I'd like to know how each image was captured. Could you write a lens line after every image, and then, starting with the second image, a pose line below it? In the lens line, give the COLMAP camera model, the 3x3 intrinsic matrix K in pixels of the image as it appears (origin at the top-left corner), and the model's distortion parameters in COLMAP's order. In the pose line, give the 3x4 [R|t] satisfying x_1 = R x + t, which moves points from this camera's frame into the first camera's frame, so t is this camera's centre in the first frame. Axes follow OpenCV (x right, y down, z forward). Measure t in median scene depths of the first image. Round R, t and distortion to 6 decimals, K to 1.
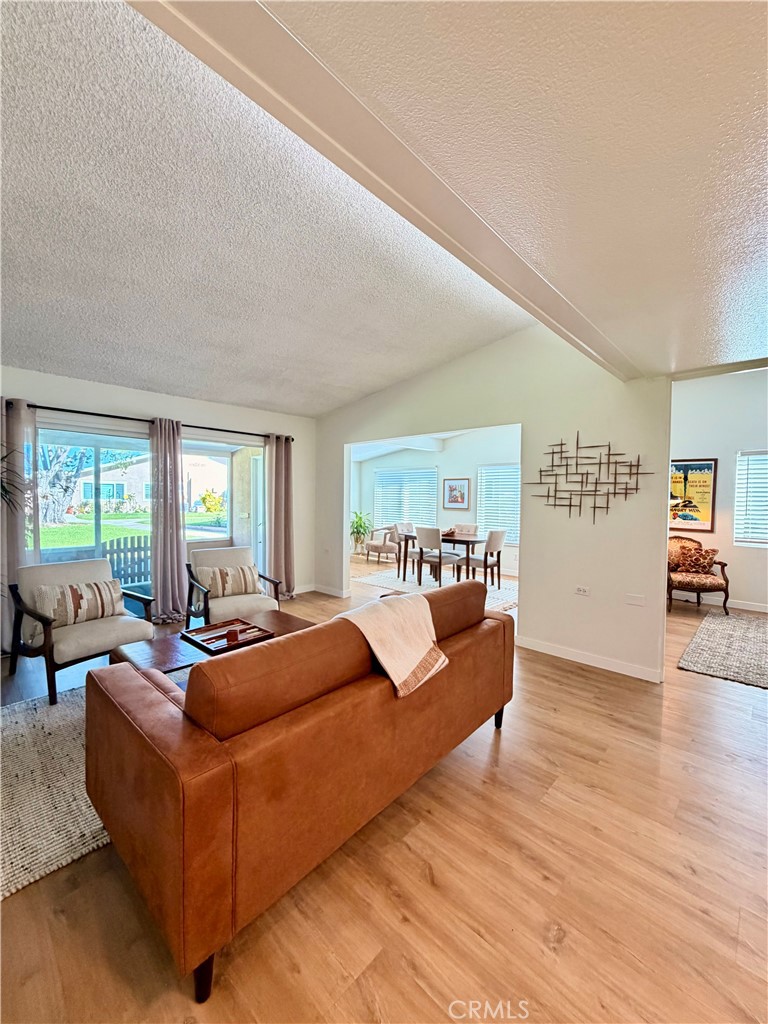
lens RADIAL K [[408.4, 0, 383.9], [0, 408.4, 507.8], [0, 0, 1]] dist [-0.000253, 0.000082]
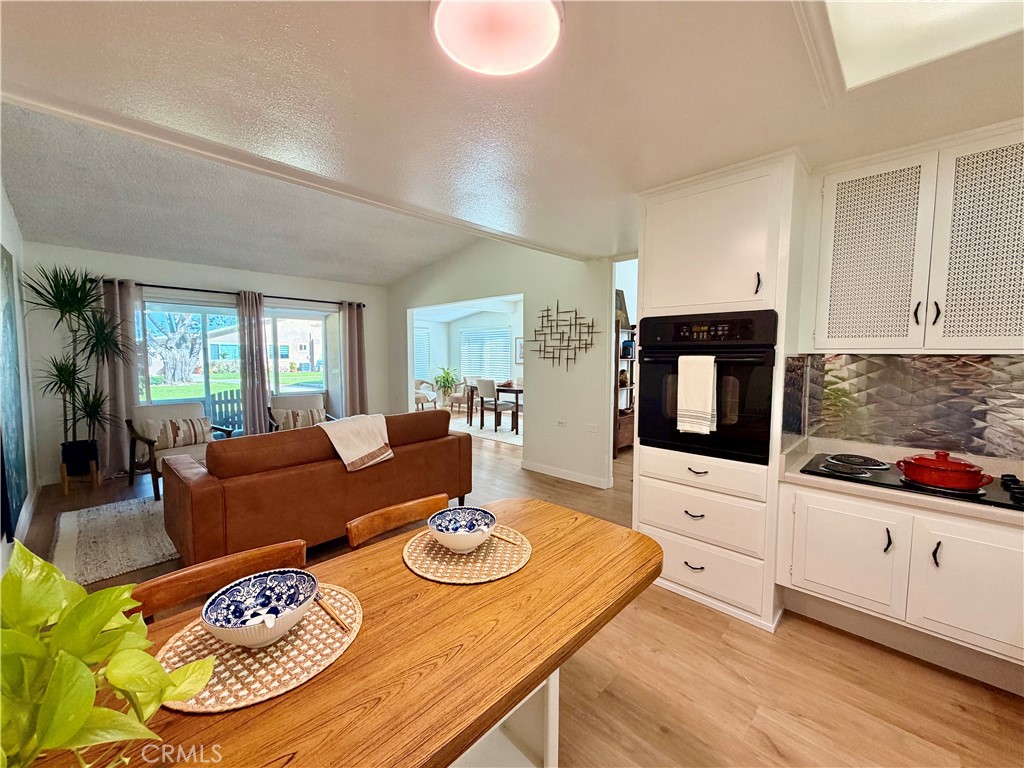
lens RADIAL K [[408.4, 0, 508.2], [0, 408.4, 383.5], [0, 0, 1]] dist [-0.000253, 0.000082]
pose [[0.999841, -0.008349, -0.015755, 0.287549], [0.008994, 0.999106, 0.041310, 0.018459], [0.015396, -0.041445, 0.999022, -0.253161]]
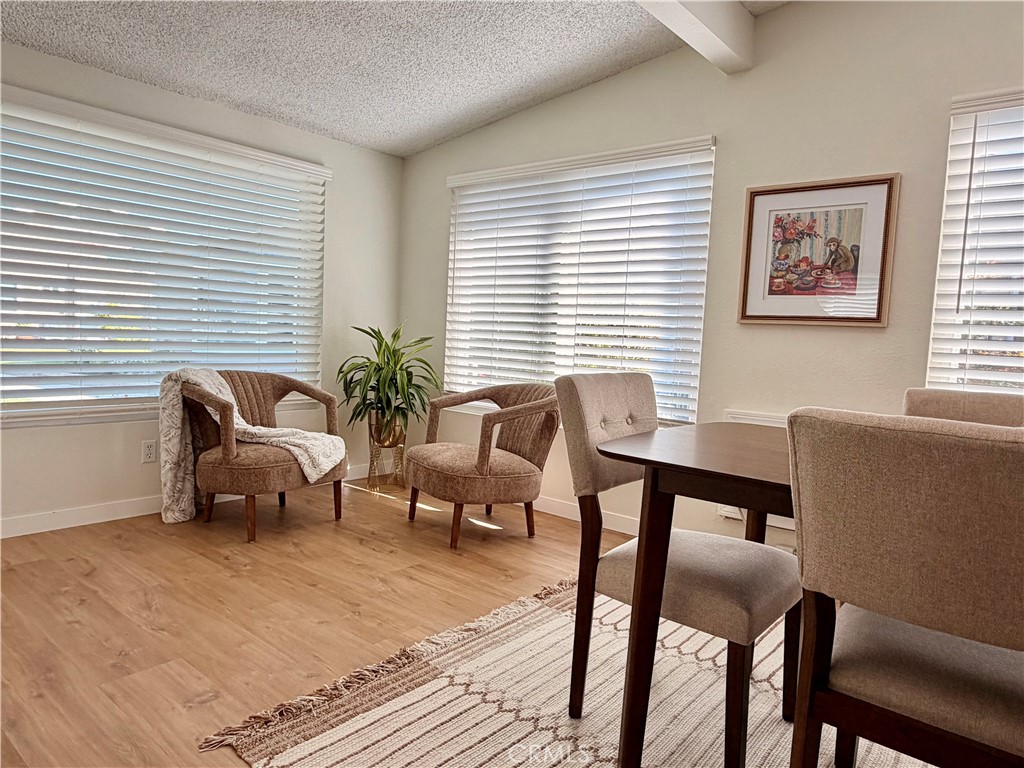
lens RADIAL K [[656.2, 0, 512.0], [0, 656.2, 384.0], [0, 0, 1]] dist [0.002763, 0.001393]
pose [[0.997265, 0.029200, 0.067892, -0.017720], [-0.032569, 0.998264, 0.049067, 0.049227], [-0.066341, -0.051144, 0.996485, 1.283925]]
